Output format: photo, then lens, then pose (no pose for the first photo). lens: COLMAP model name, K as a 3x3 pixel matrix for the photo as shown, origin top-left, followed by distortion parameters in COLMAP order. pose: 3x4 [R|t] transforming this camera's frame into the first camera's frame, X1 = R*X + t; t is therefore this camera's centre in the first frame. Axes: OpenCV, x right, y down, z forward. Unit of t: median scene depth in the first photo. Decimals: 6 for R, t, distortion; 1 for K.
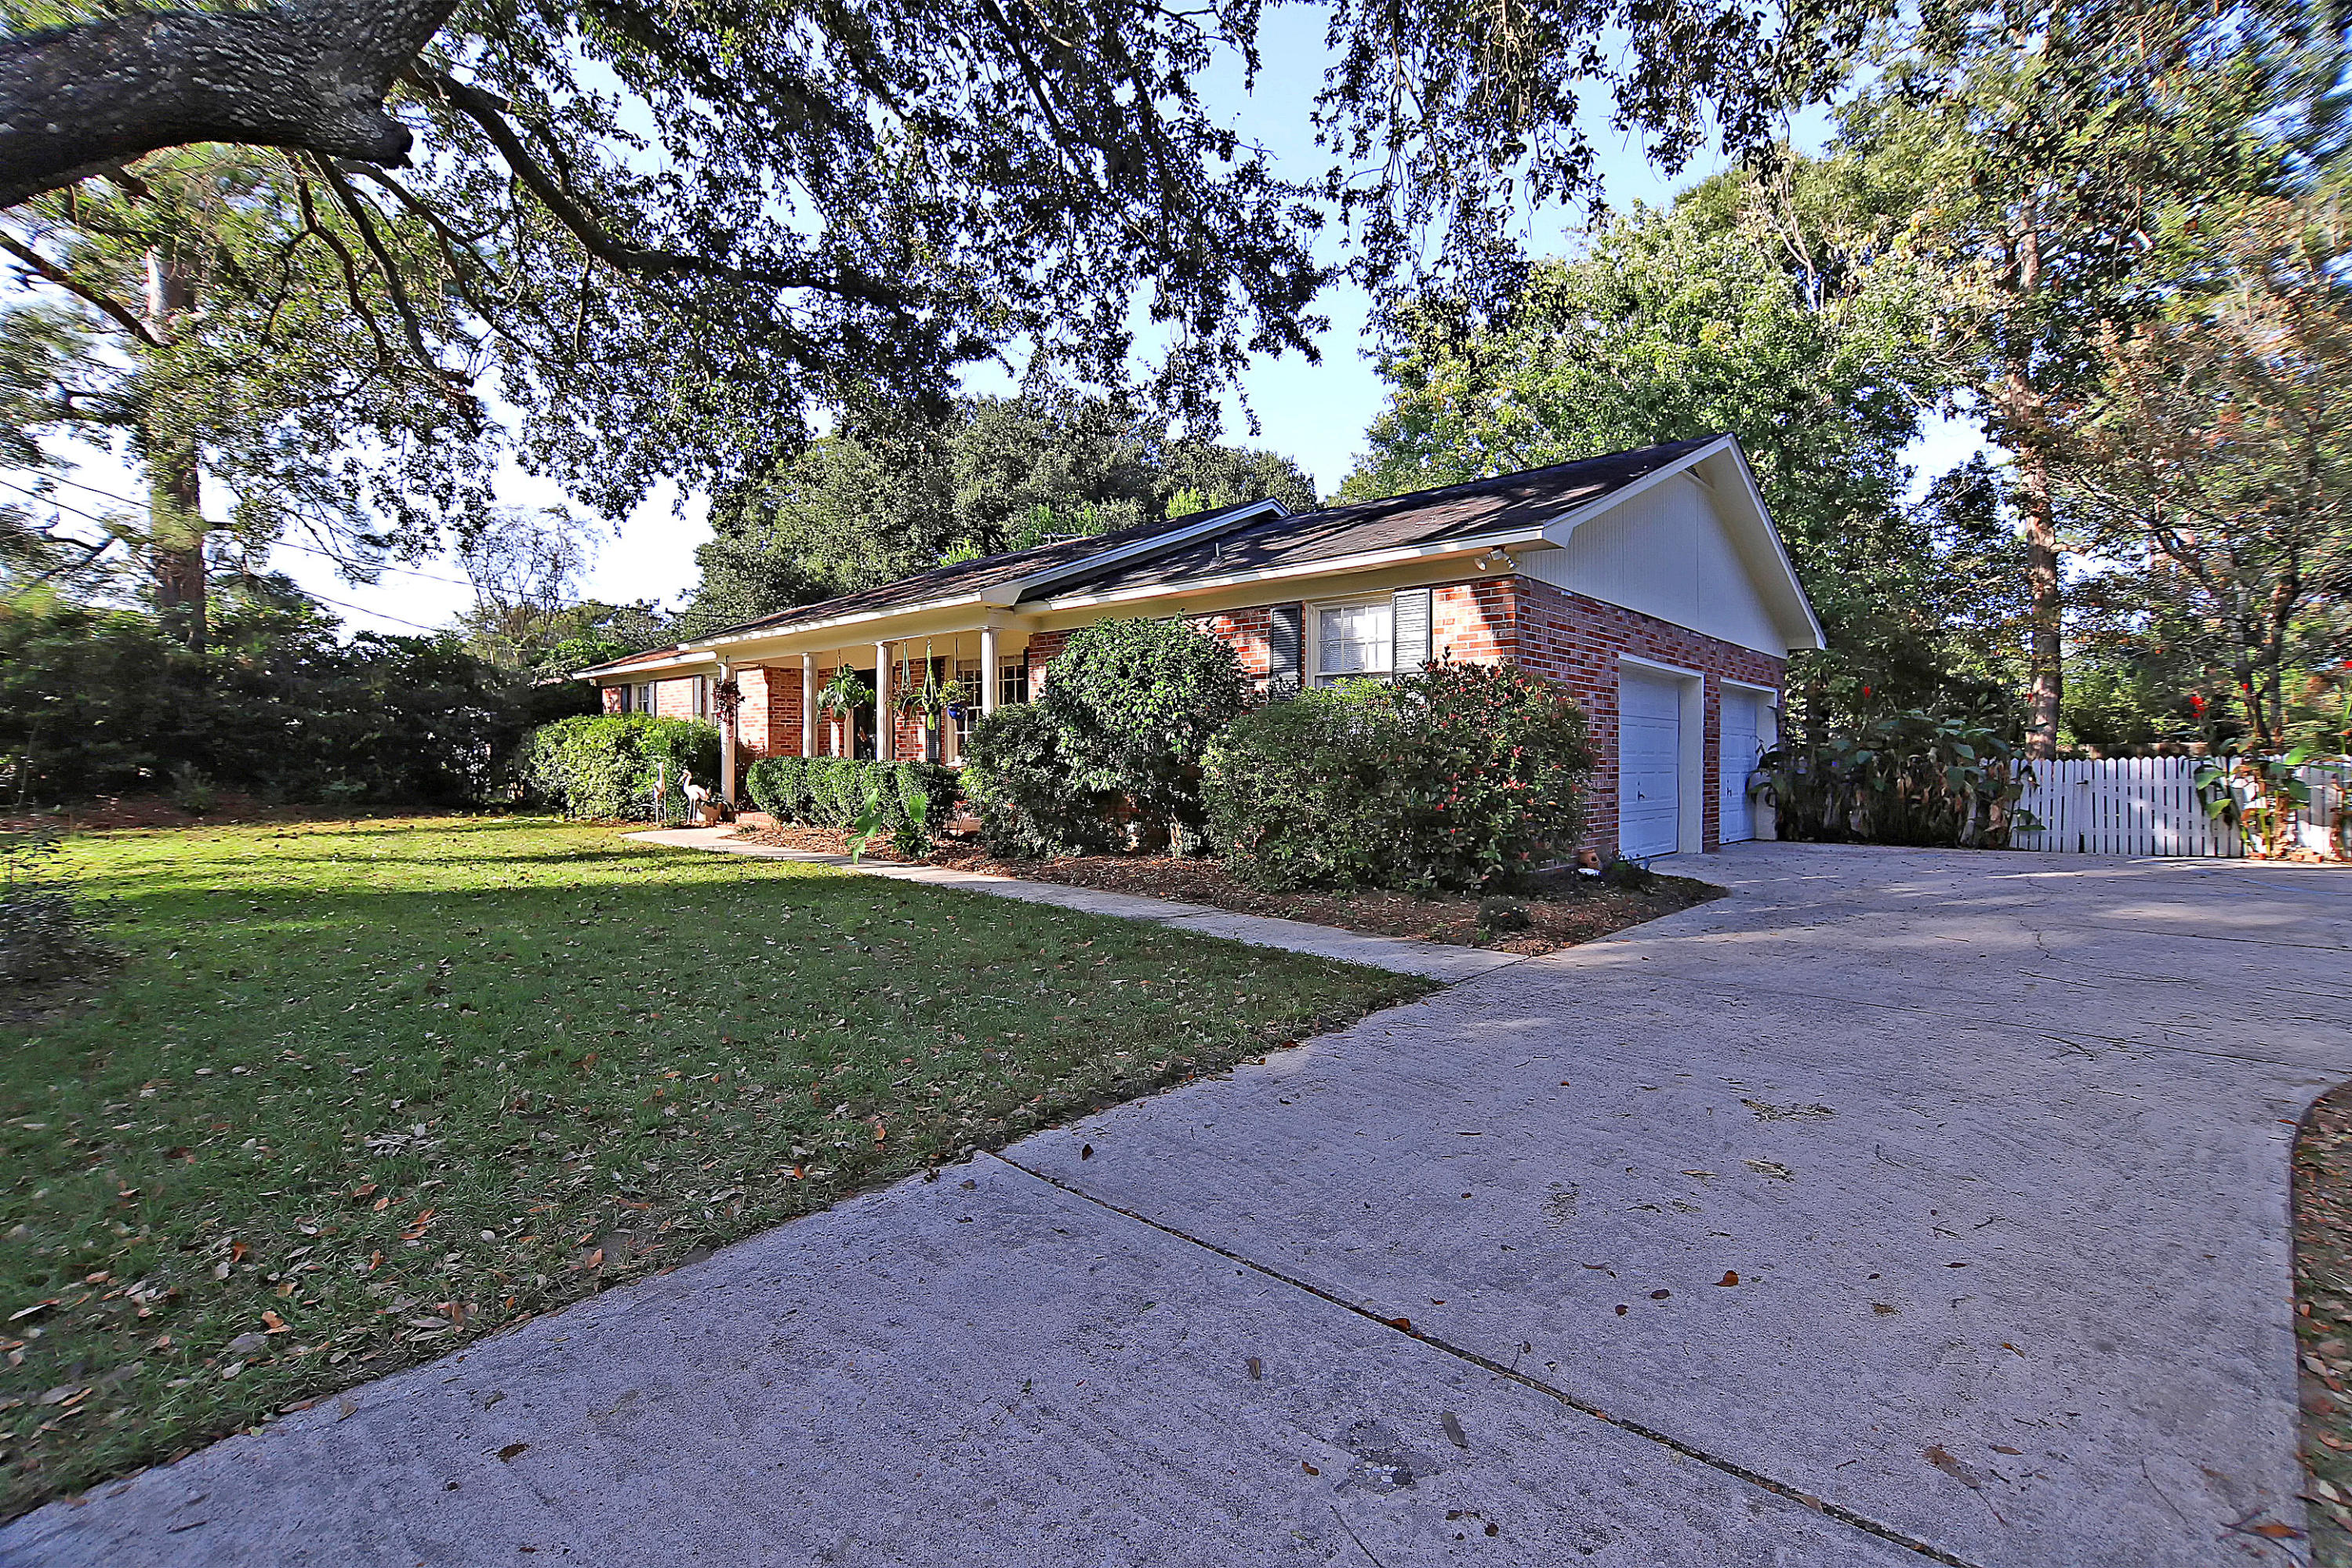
lens RADIAL K [[1080.6, 0, 1175.0], [0, 1080.6, 776.4], [0, 0, 1]] dist [-0.003464, -0.003440]
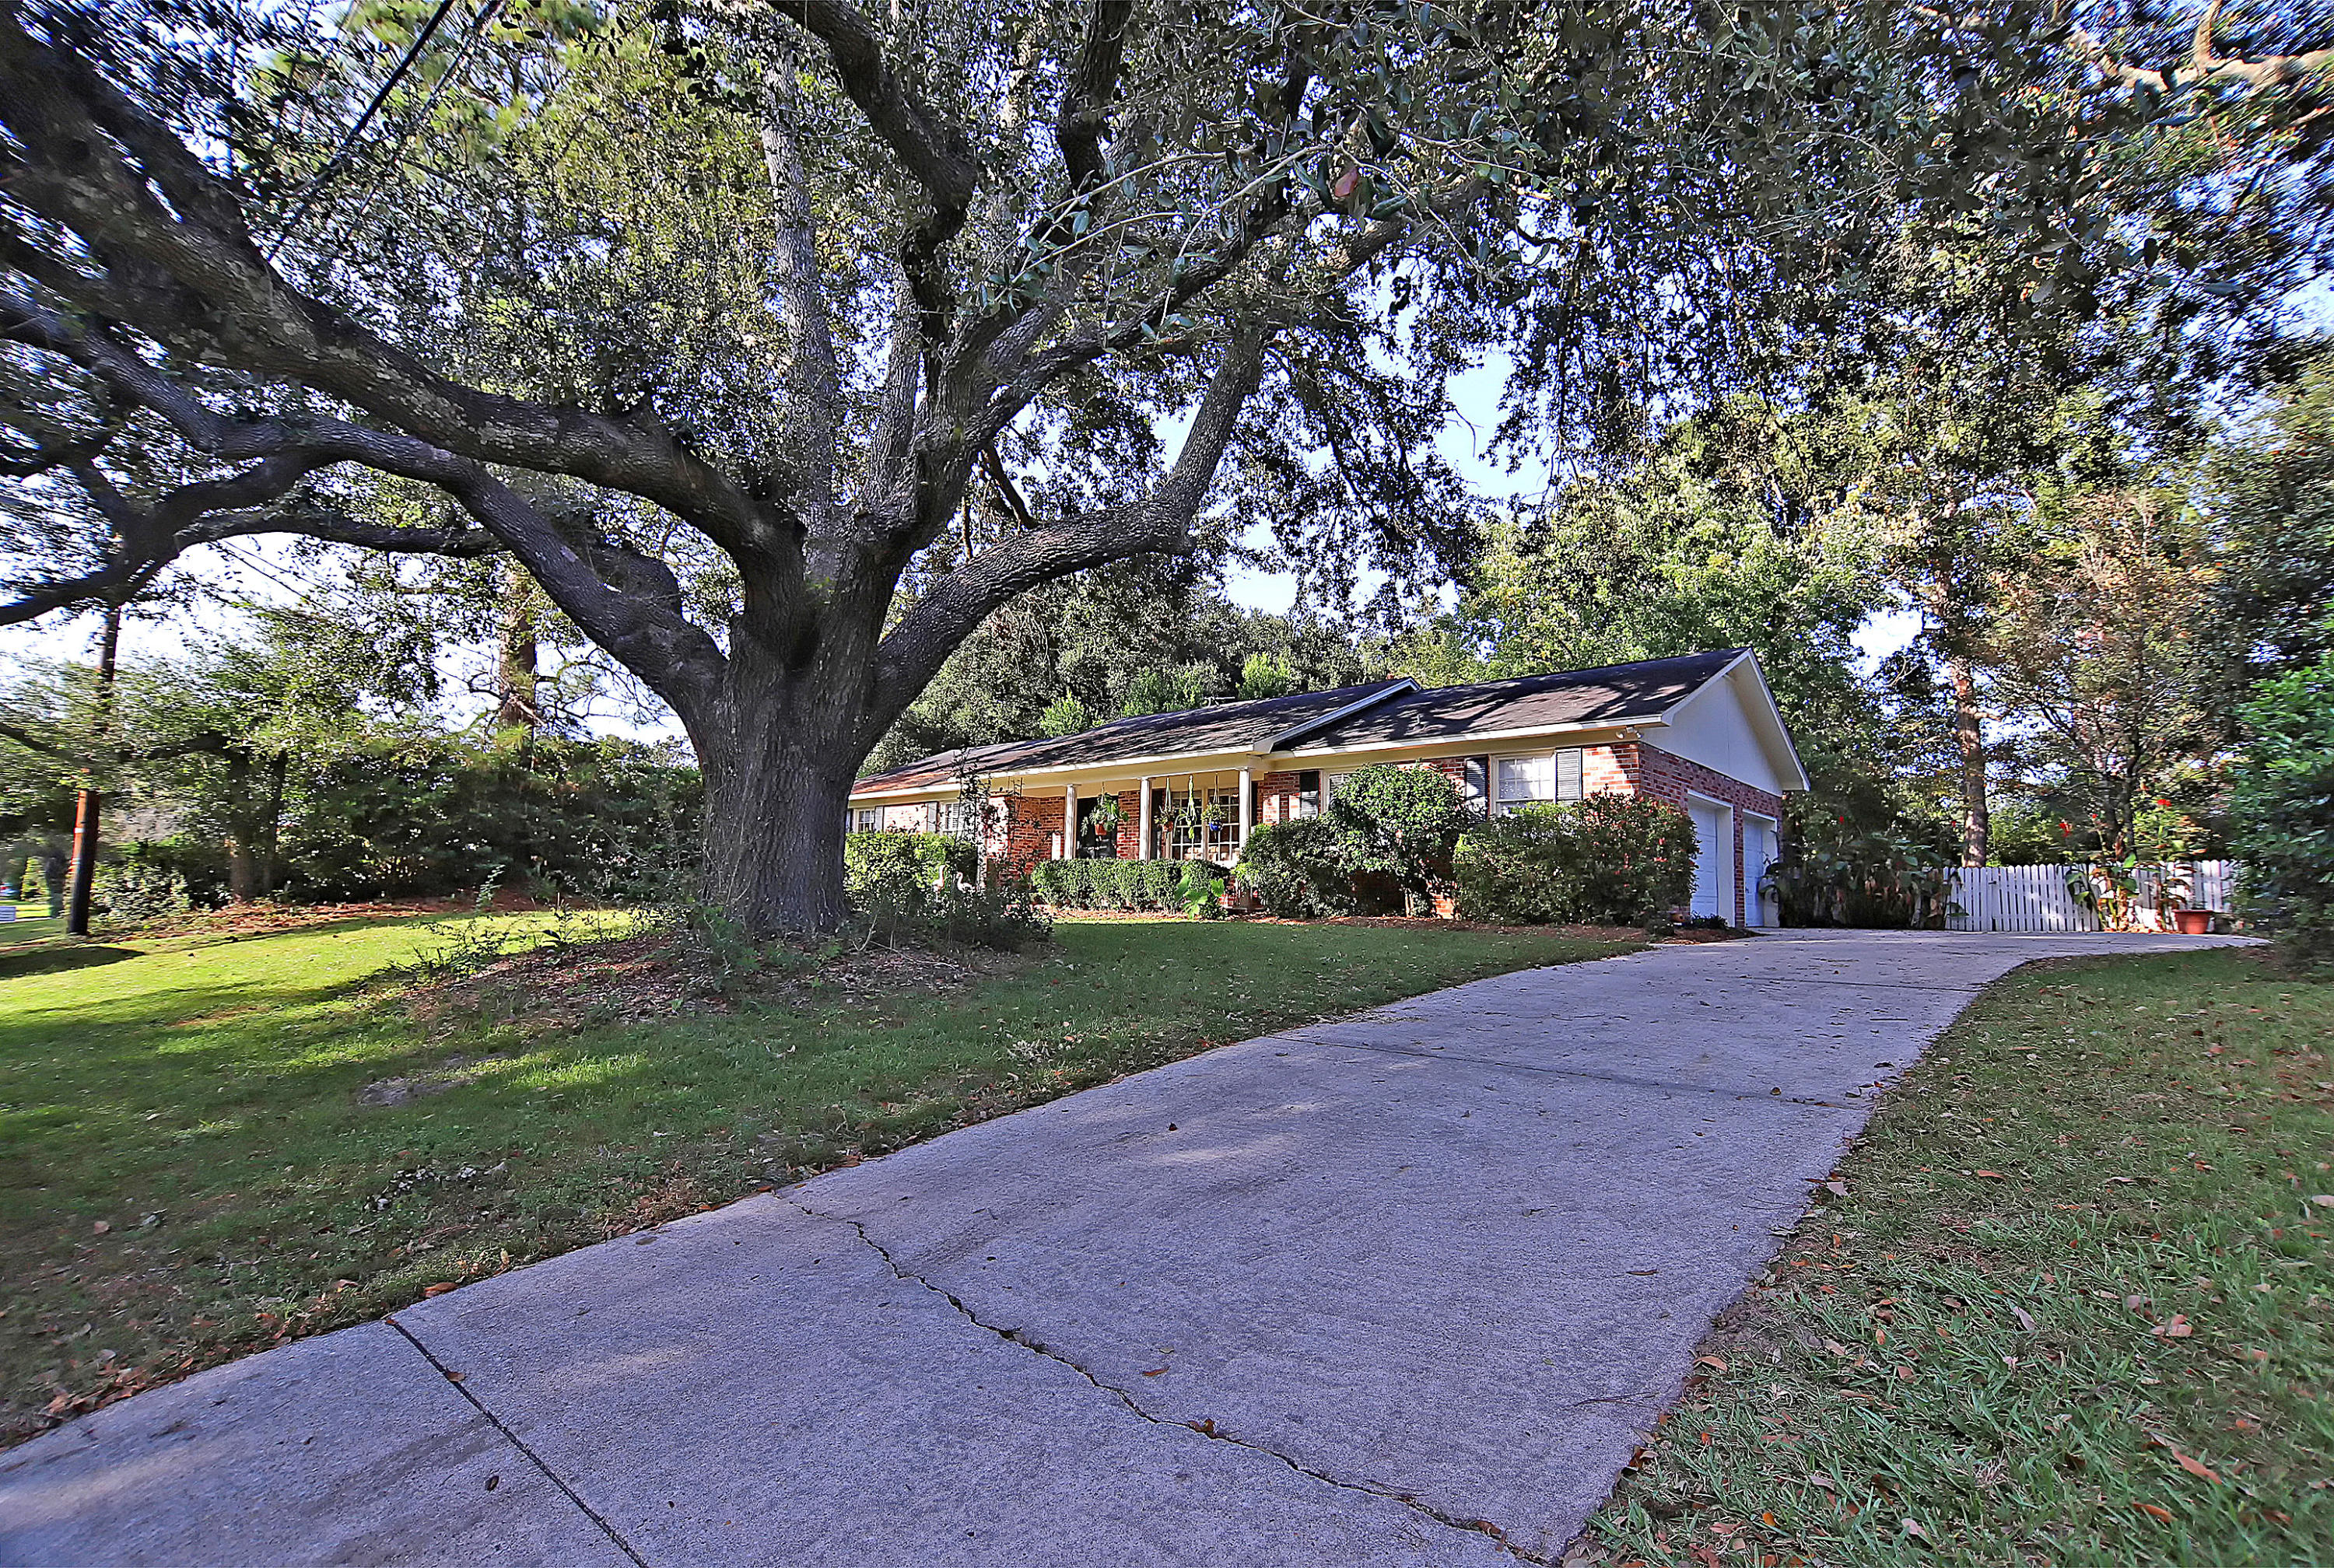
lens RADIAL K [[1072.2, 0, 1149.5], [0, 1072.2, 838.5], [0, 0, 1]] dist [-0.003464, -0.003440]
pose [[0.999895, 0.011063, 0.009335, -0.312321], [-0.010369, 0.997398, -0.071349, 0.061768], [-0.010100, 0.071245, 0.997408, -0.435713]]
